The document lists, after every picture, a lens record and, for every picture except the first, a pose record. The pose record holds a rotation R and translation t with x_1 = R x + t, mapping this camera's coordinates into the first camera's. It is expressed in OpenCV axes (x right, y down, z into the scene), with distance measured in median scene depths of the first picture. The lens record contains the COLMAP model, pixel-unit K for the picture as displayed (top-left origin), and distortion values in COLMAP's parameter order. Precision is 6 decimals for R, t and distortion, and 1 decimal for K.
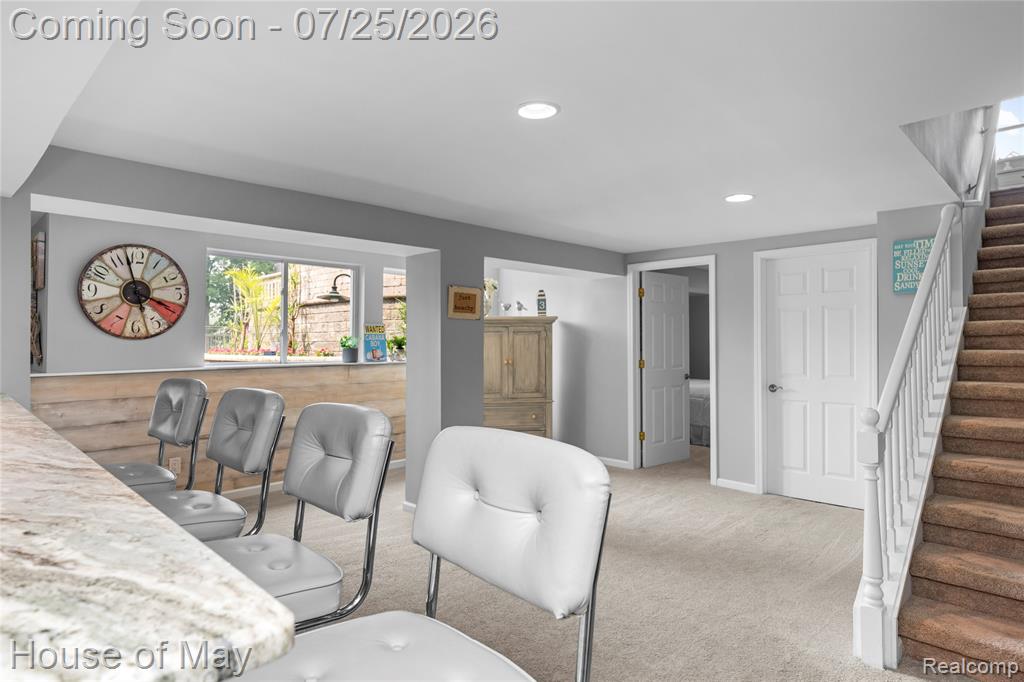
lens RADIAL K [[558.3, 0, 515.3], [0, 558.3, 336.1], [0, 0, 1]] dist [-0.019817, 0.004874]
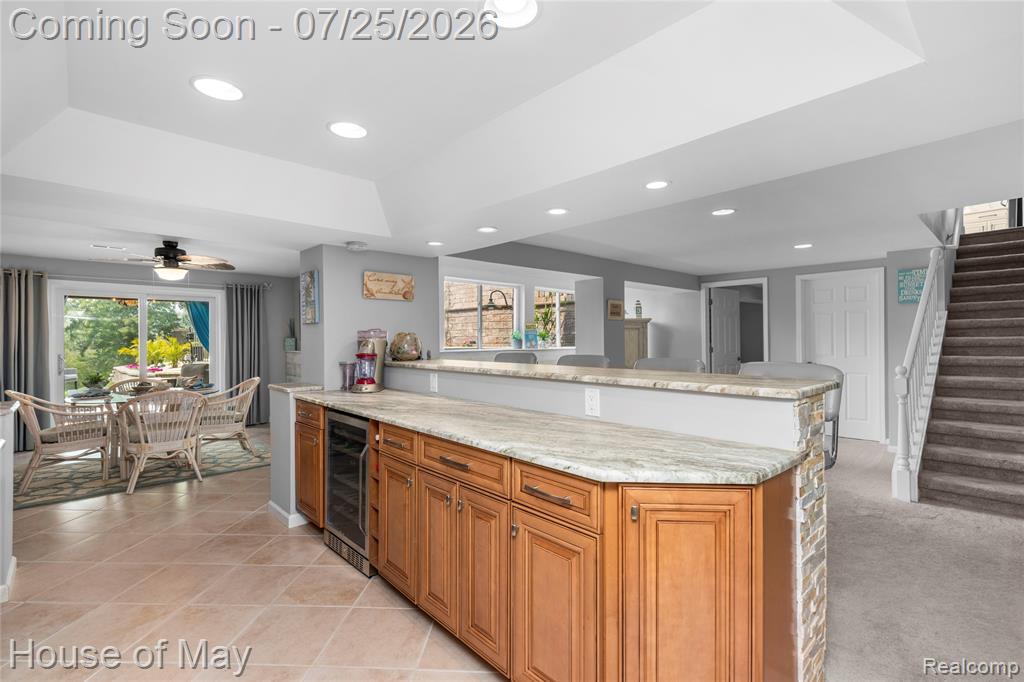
lens RADIAL K [[454.8, 0, 507.1], [0, 454.8, 337.2], [0, 0, 1]] dist [-0.012758, 0.000435]
pose [[0.998317, -0.002256, -0.057943, -0.376061], [0.002553, 0.999984, 0.005041, 0.013256], [0.057930, -0.005180, 0.998307, -0.373285]]
